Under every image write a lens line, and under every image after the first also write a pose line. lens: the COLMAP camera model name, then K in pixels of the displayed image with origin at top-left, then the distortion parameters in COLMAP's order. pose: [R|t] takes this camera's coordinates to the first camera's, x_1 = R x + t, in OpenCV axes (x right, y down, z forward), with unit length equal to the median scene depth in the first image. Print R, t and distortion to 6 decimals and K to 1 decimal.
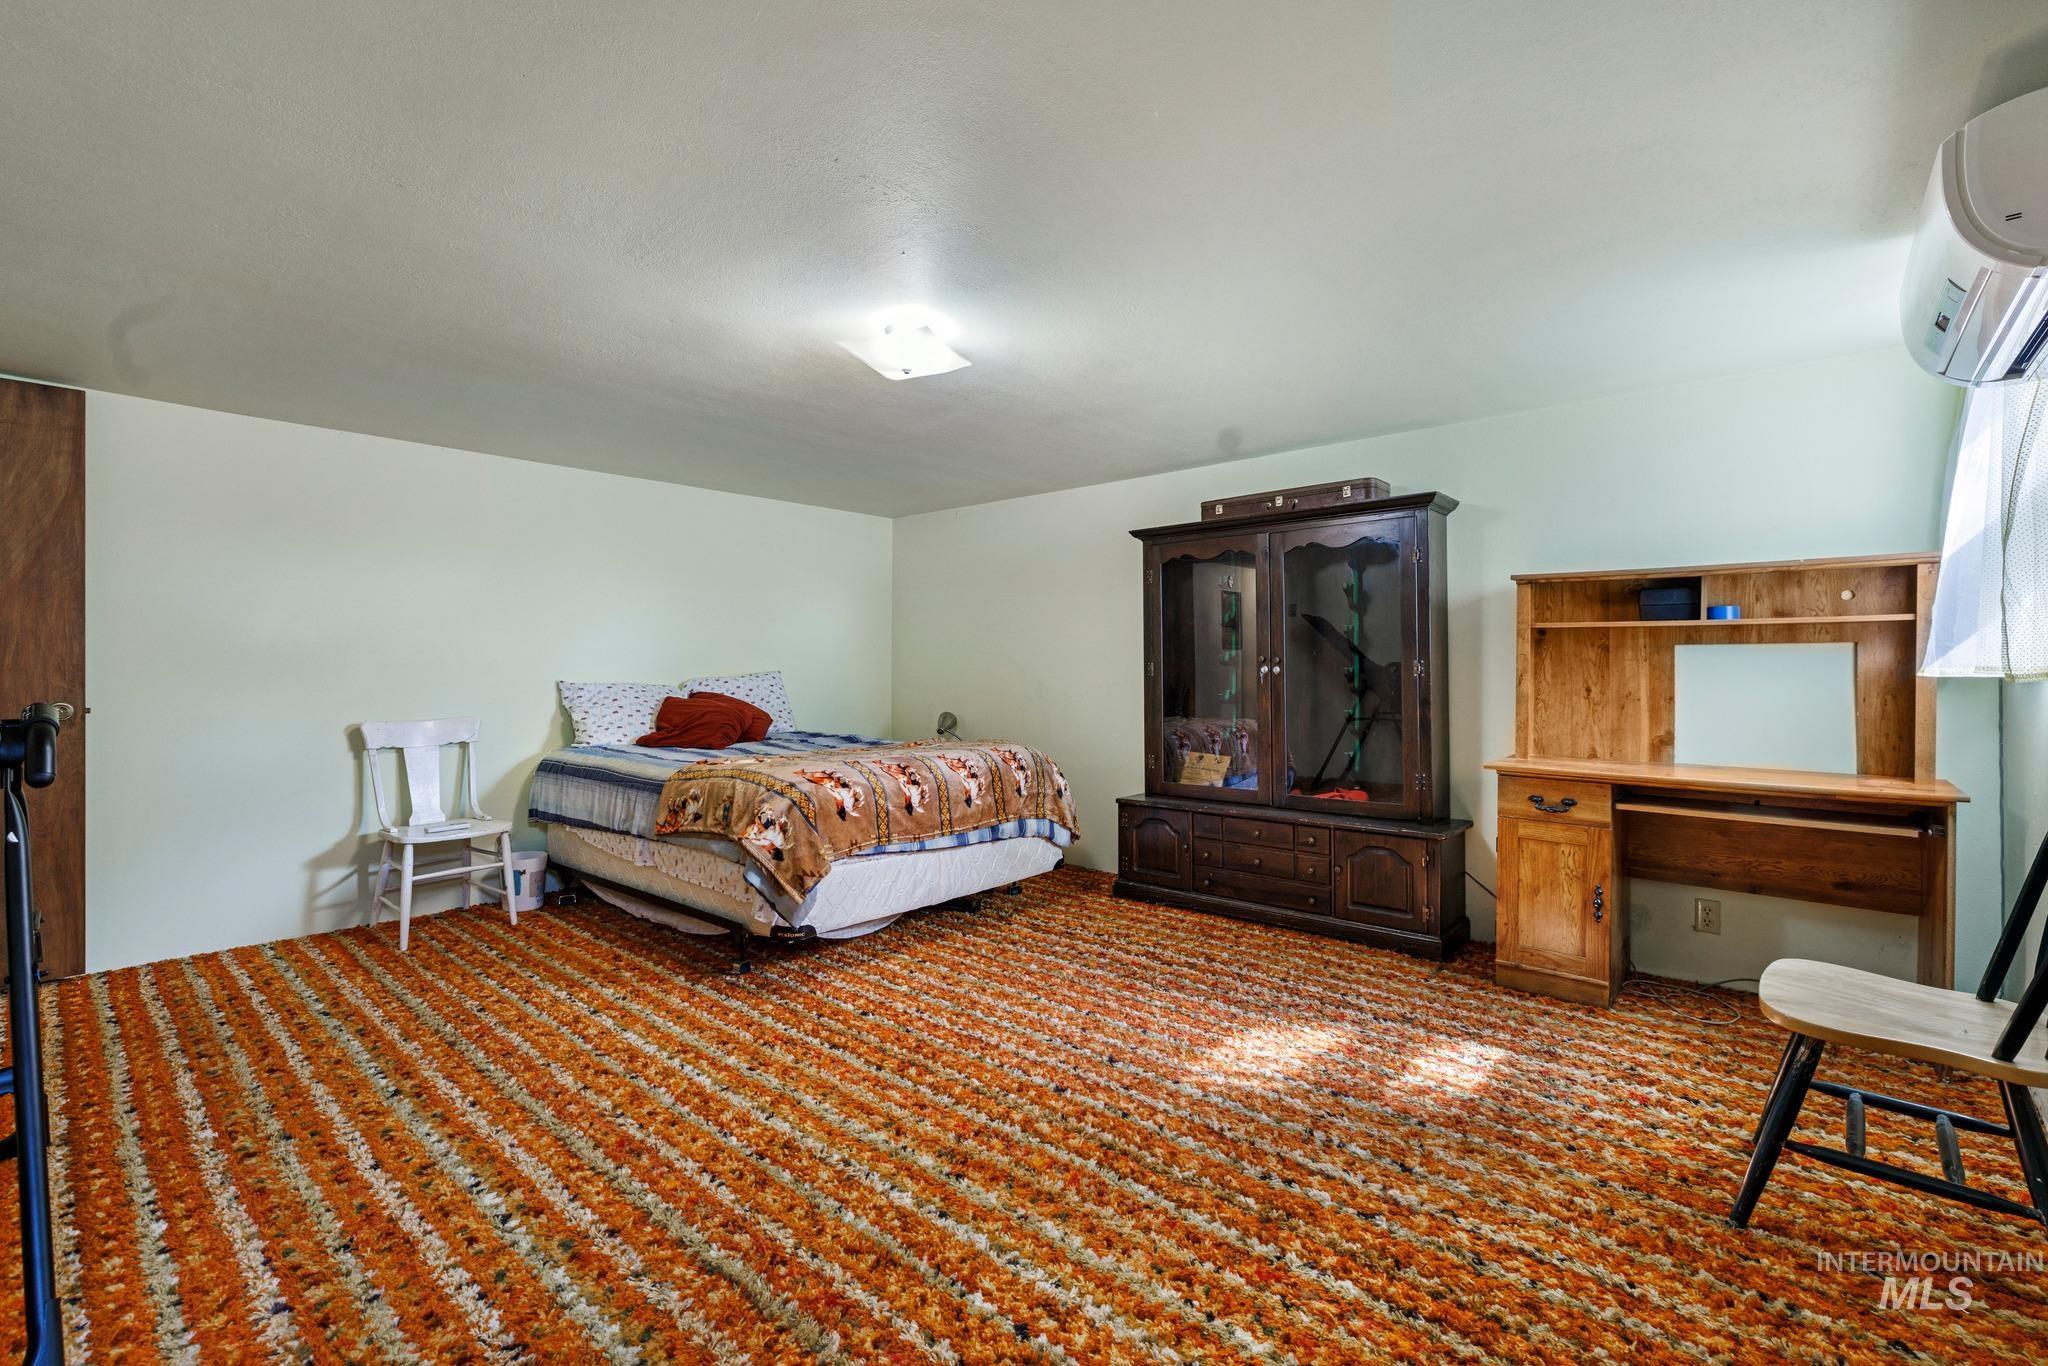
lens RADIAL K [[870.3, 0, 1024.1], [0, 870.3, 667.3], [0, 0, 1]] dist [0.000073, 0.000147]
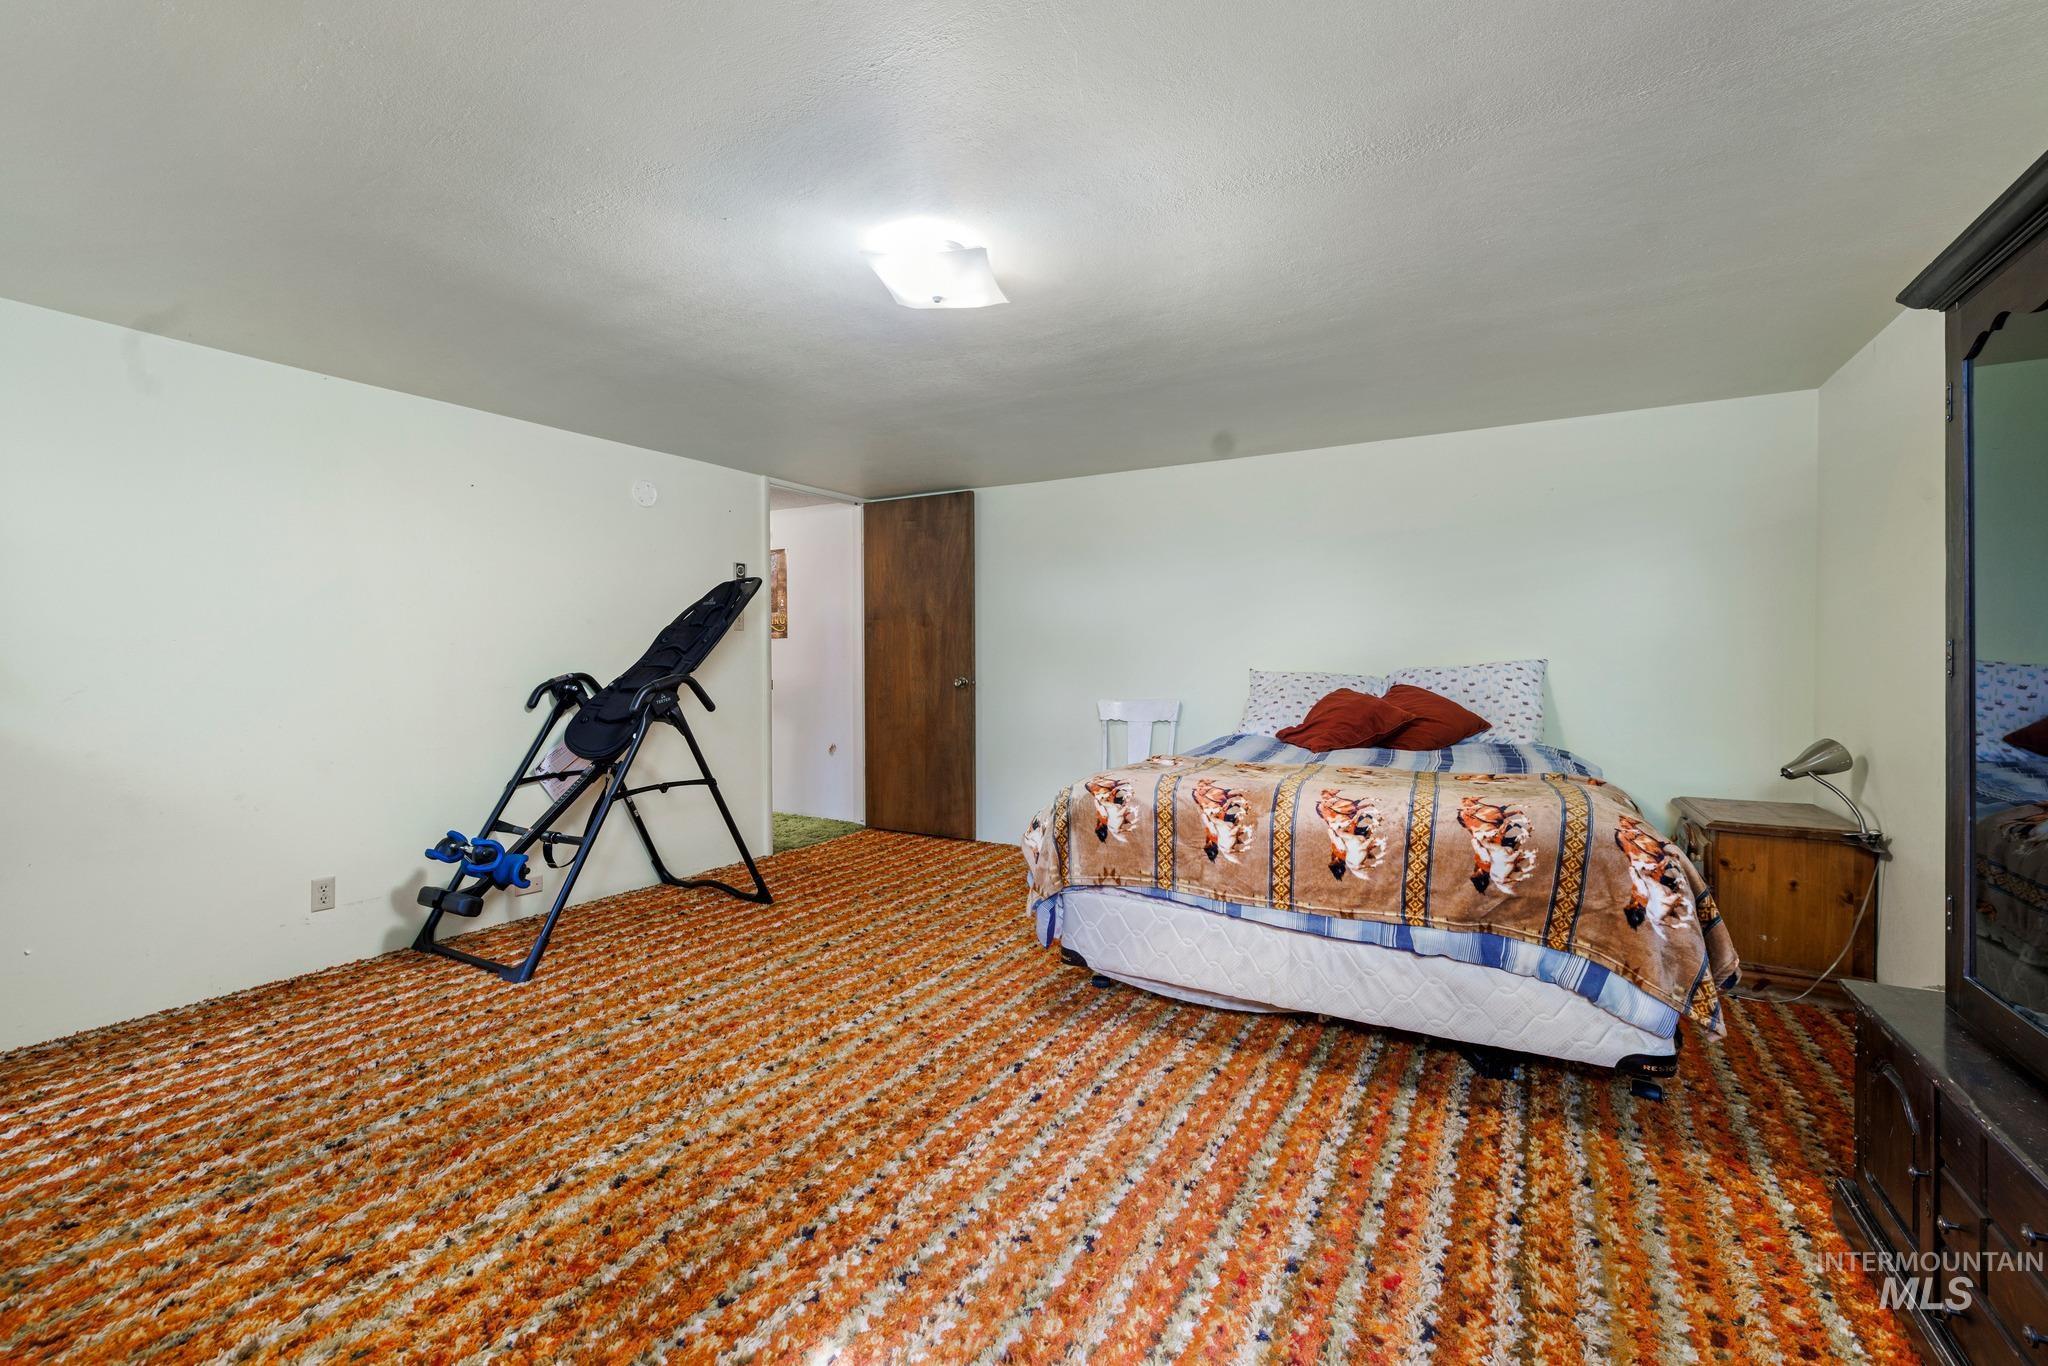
lens RADIAL K [[870.3, 0, 1024.1], [0, 870.3, 667.3], [0, 0, 1]] dist [0.000073, 0.000147]
pose [[0.206994, 0.011551, -0.978274, 0.584380], [0.002618, 0.999920, 0.012360, 0.000746], [0.978339, -0.005119, 0.206948, 0.762120]]
